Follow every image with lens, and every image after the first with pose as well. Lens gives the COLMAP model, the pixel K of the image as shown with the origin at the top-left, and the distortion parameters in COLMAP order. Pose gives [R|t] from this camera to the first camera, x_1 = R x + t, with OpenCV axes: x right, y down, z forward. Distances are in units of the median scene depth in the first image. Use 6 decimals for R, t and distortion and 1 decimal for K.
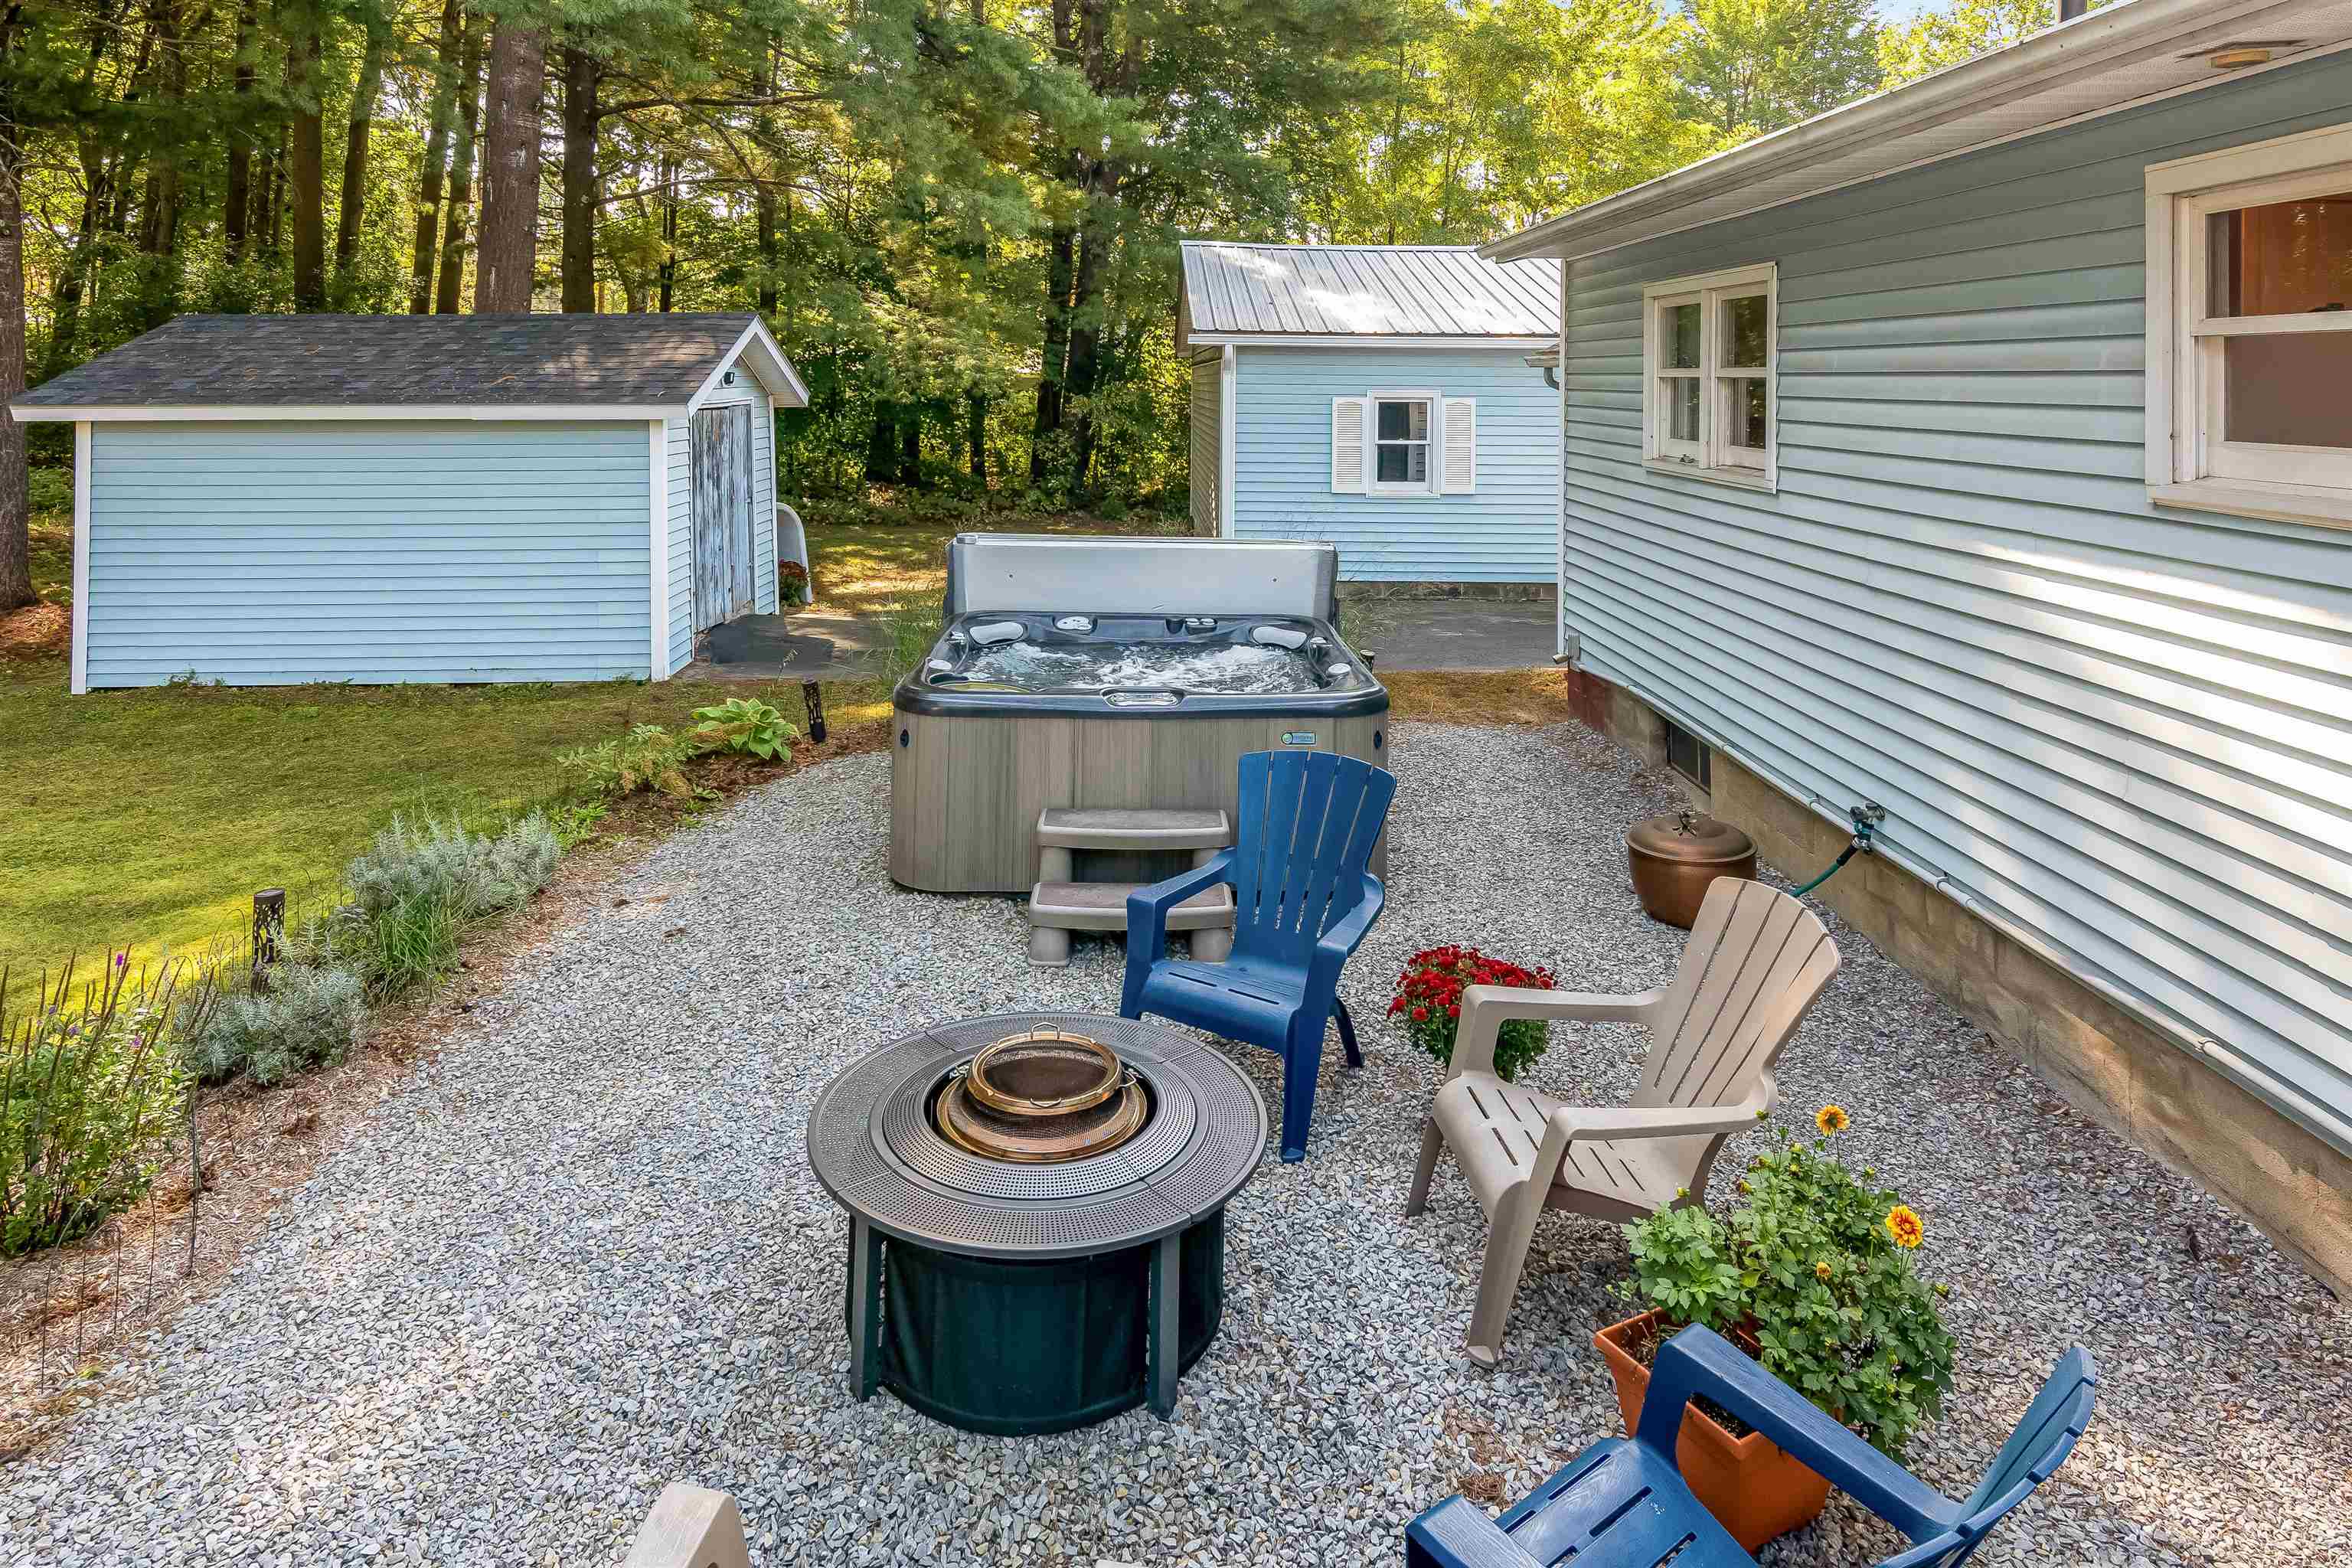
lens RADIAL K [[1425.0, 0, 1170.2], [0, 1425.0, 592.9], [0, 0, 1]] dist [0.039880, -0.000316]
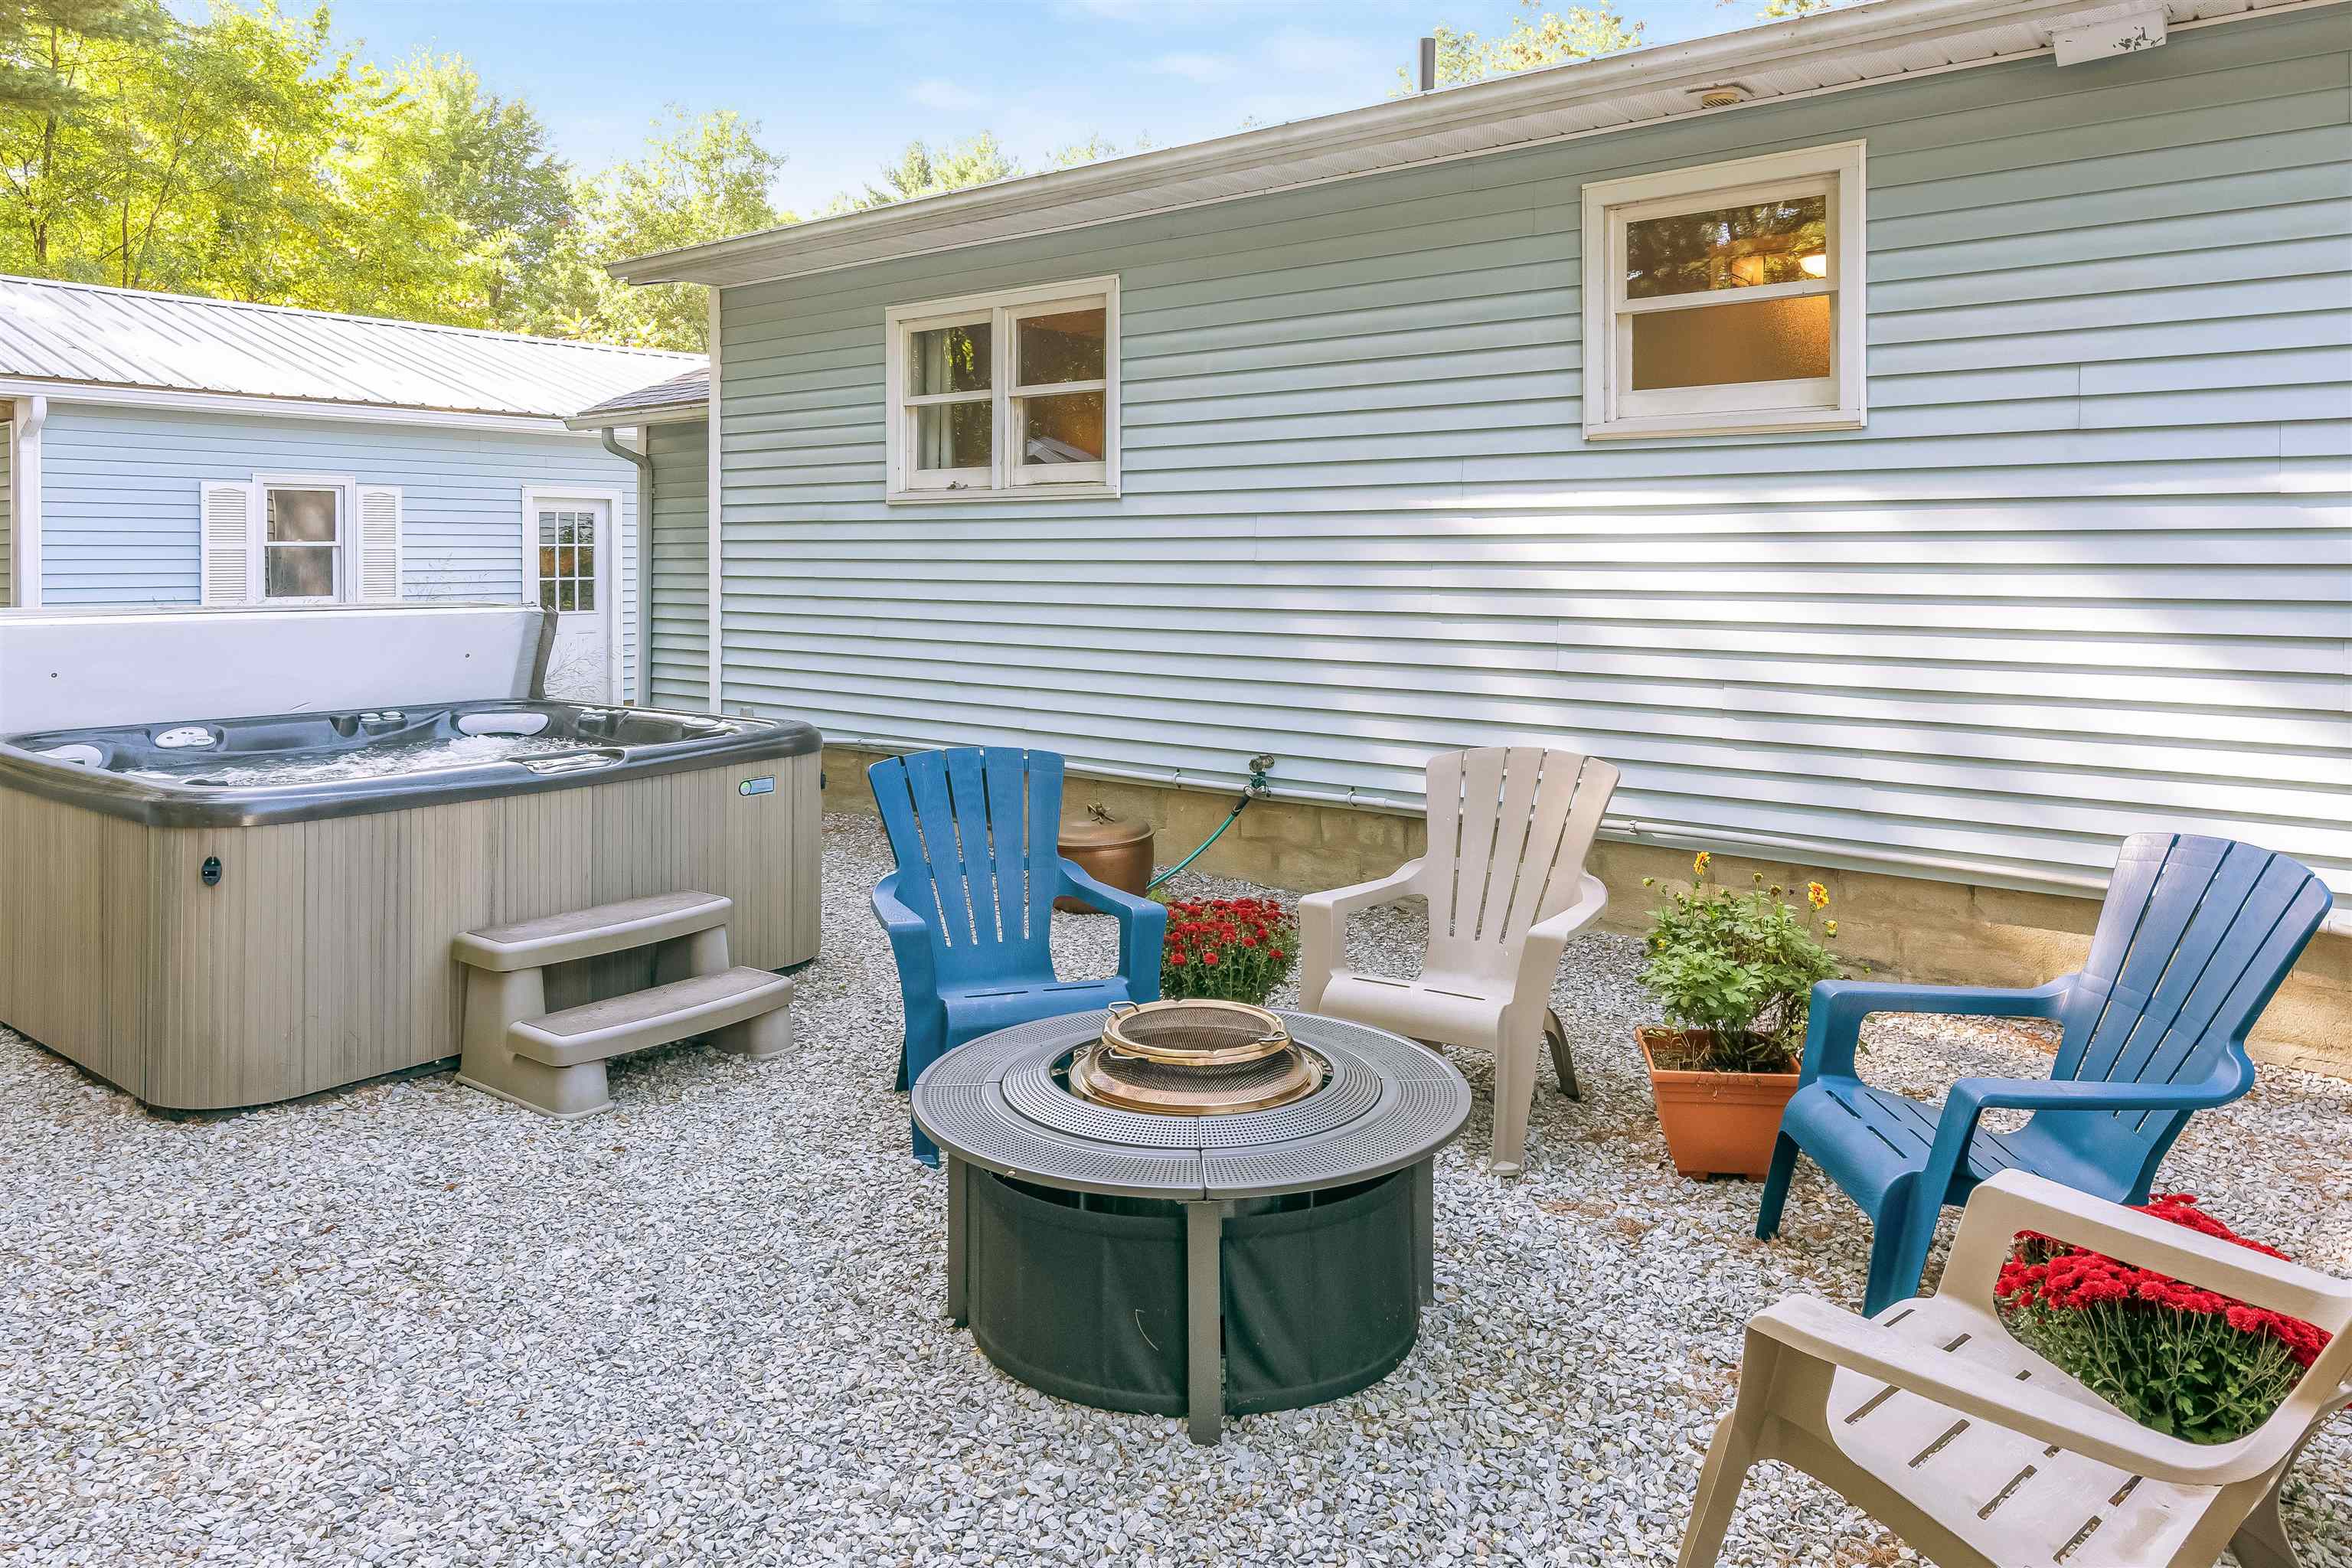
lens RADIAL K [[1520.1, 0, 1176.0], [0, 1520.1, 784.0], [0, 0, 1]] dist [0.005101, -0.002819]
pose [[0.622179, -0.123726, 0.773036, -0.339232], [0.125167, 0.990452, 0.057783, 0.061481], [-0.772804, 0.060807, 0.631725, 0.192309]]
